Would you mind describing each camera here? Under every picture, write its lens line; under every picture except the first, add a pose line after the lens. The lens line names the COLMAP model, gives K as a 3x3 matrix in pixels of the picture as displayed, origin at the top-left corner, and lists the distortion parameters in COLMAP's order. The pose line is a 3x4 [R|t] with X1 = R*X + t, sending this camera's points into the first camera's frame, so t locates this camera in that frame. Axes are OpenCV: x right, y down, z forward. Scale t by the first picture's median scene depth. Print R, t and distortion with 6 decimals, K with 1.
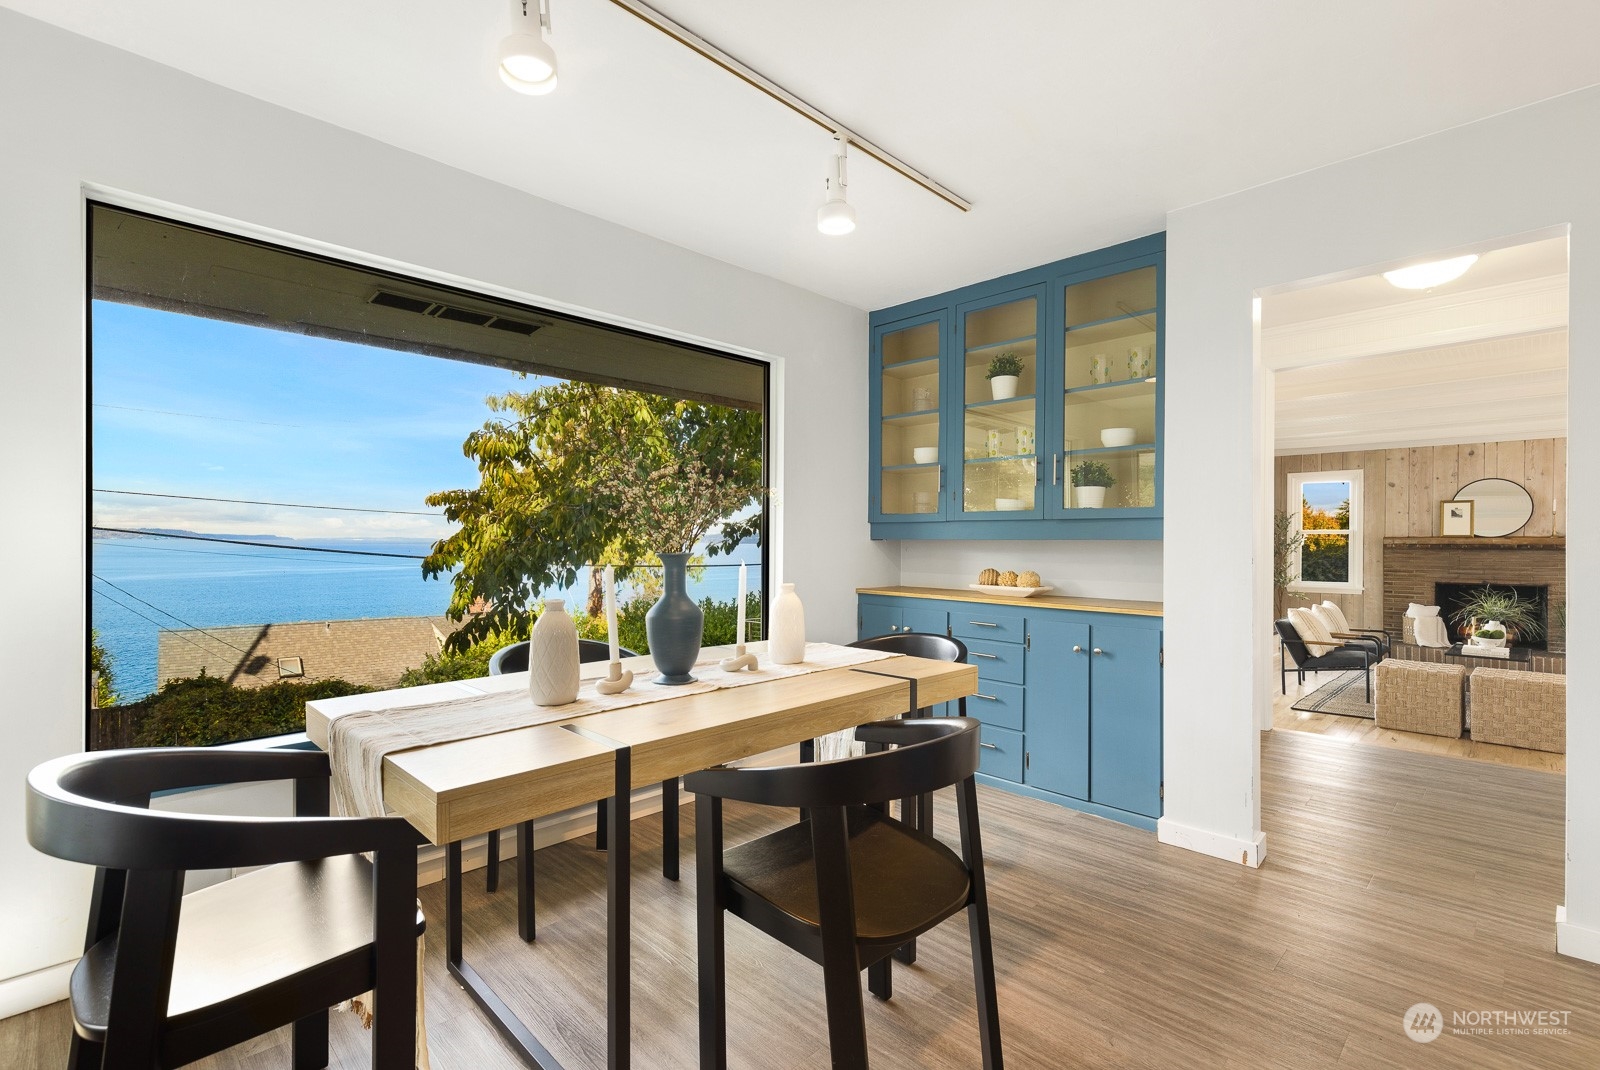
lens RADIAL K [[730.7, 0, 811.4], [0, 730.7, 544.9], [0, 0, 1]] dist [0.011361, -0.002158]
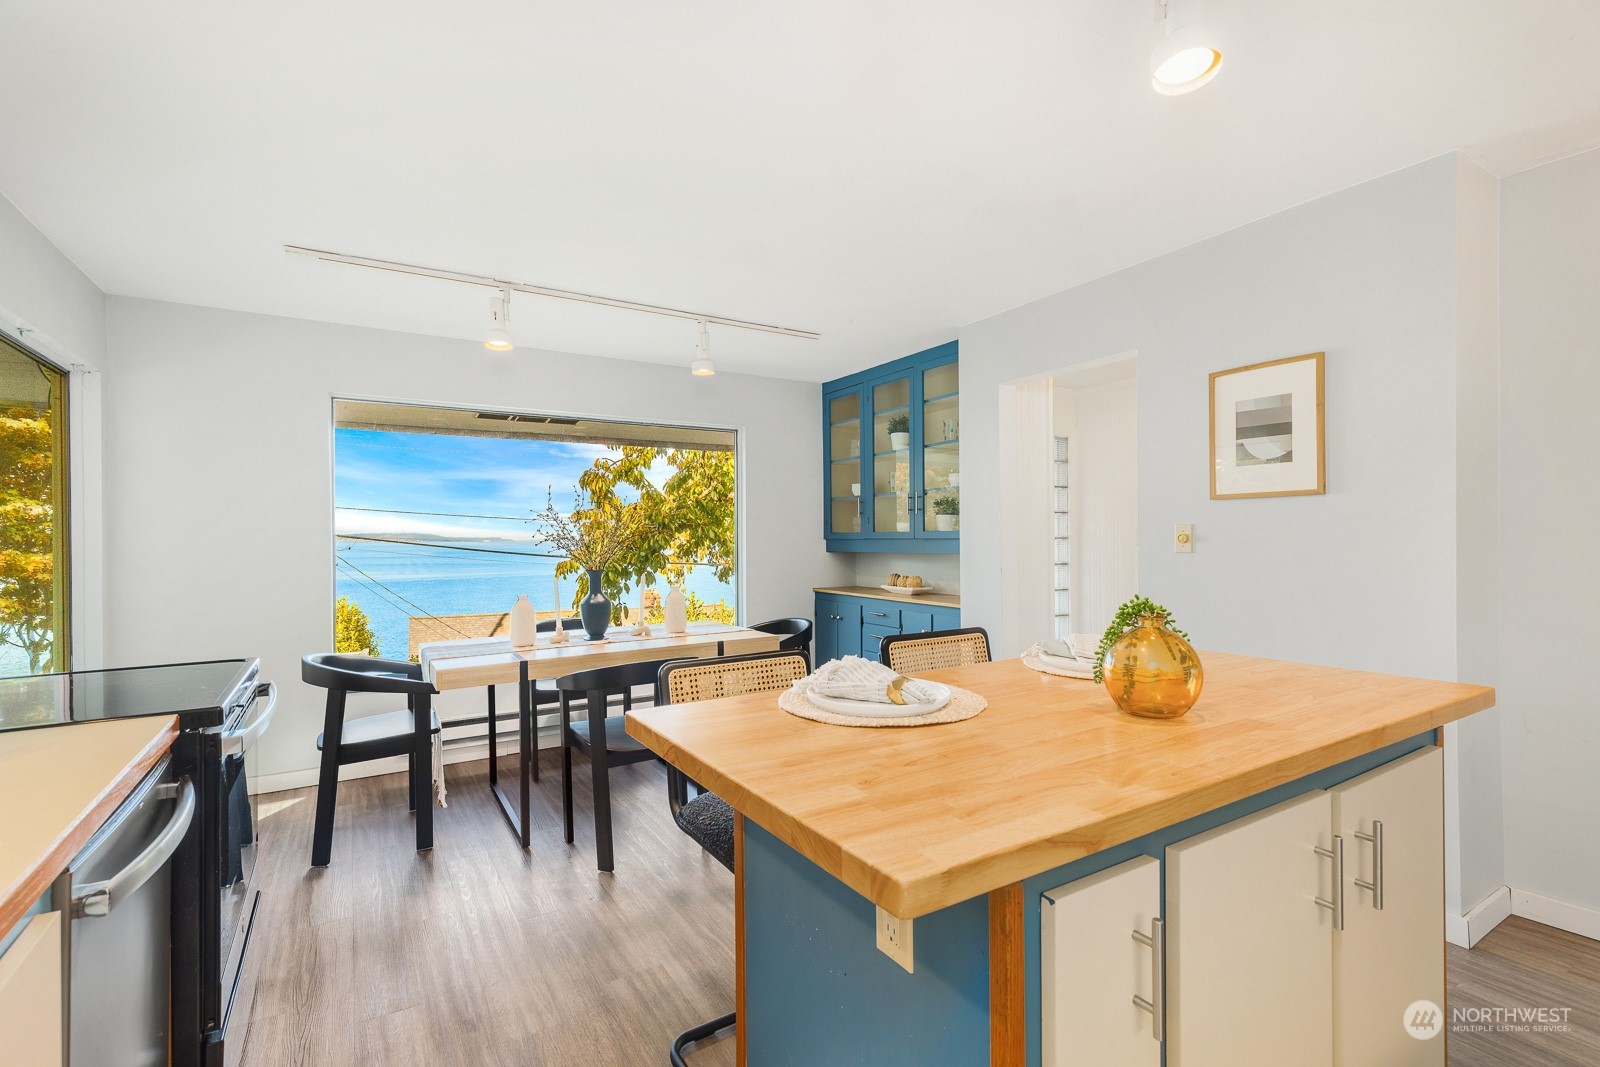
lens RADIAL K [[730.7, 0, 815.3], [0, 730.7, 535.9], [0, 0, 1]] dist [0.011361, -0.002158]
pose [[0.974678, -0.013002, -0.223233, 0.398449], [0.011278, 0.999896, -0.008998, -0.026461], [0.223327, 0.006253, 0.974724, -0.348774]]
